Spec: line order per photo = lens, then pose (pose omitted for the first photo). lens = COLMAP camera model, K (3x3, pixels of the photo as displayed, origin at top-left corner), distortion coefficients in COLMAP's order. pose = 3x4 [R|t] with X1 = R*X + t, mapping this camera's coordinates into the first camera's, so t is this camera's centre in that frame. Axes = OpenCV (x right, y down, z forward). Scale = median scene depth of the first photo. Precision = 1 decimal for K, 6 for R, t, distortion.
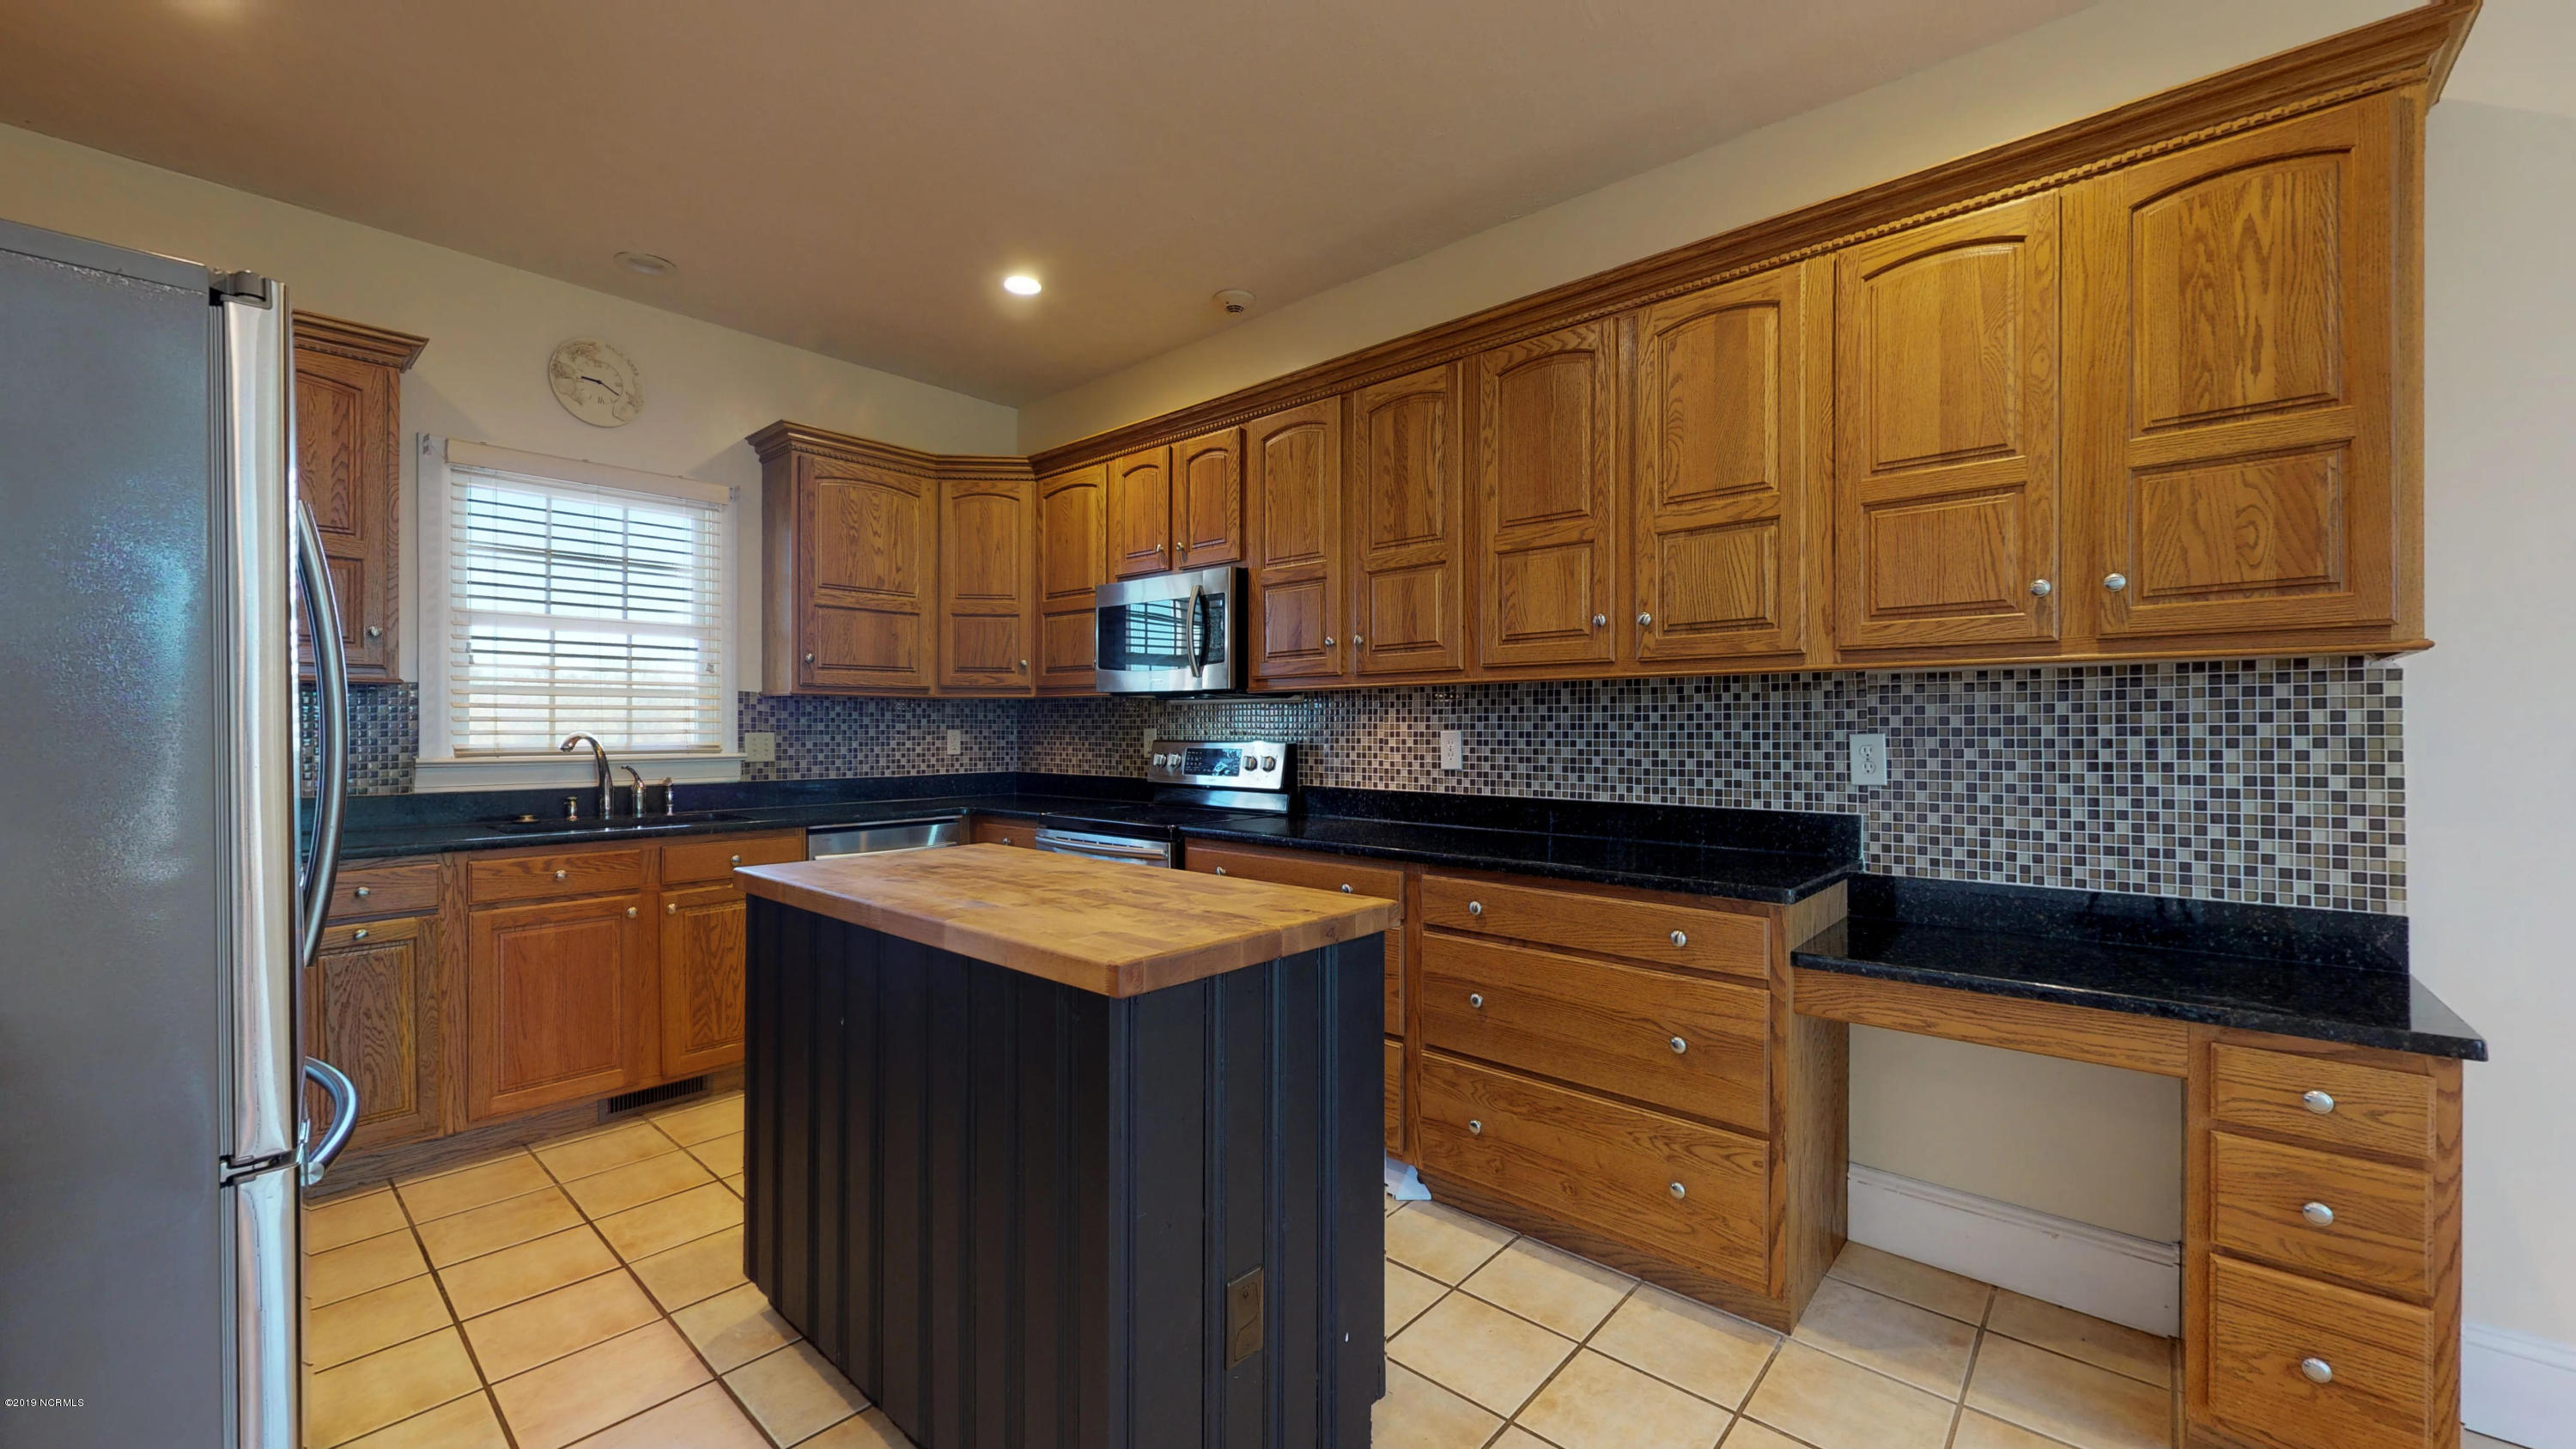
lens RADIAL K [[974.7, 0, 1288.0], [0, 974.7, 724.5], [0, 0, 1]] dist [-0.000278, 0.000477]
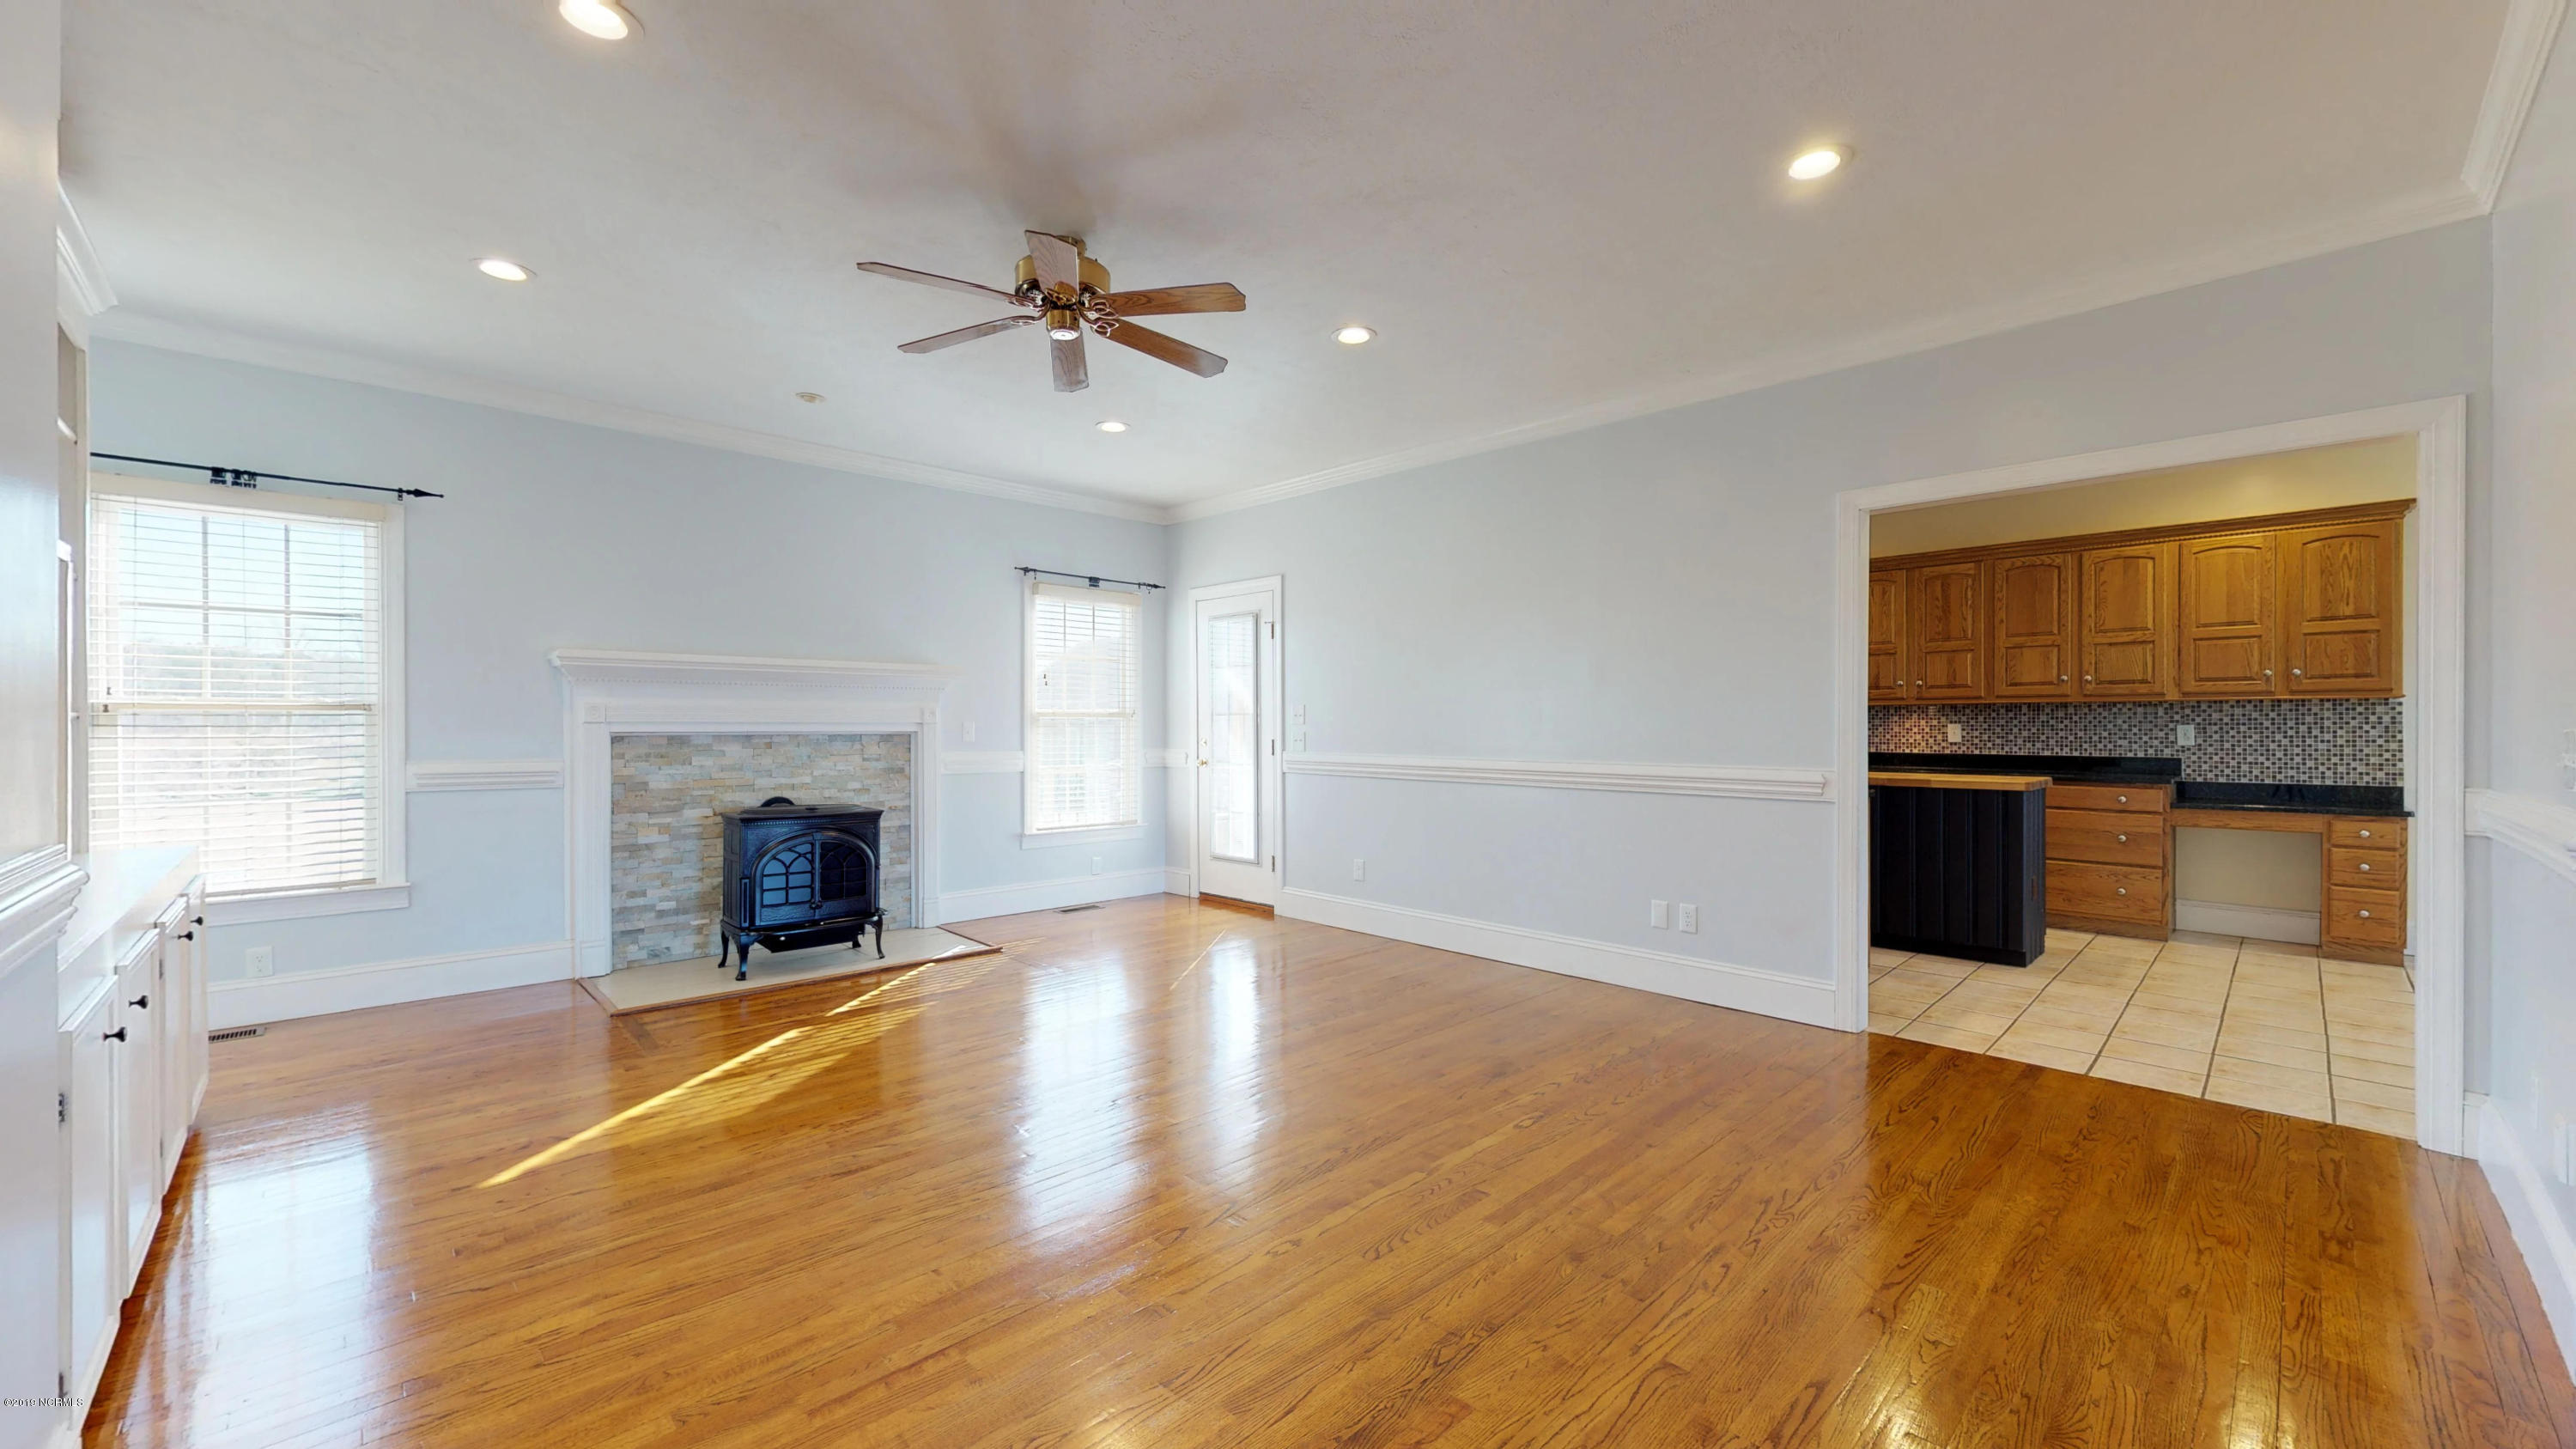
lens RADIAL K [[974.7, 0, 1288.0], [0, 974.7, 724.5], [0, 0, 1]] dist [-0.000278, 0.000477]
pose [[0.996929, -0.000845, -0.078302, -1.664597], [0.001105, 0.999994, 0.003289, -0.002148], [0.078298, -0.003366, 0.996924, -1.848435]]
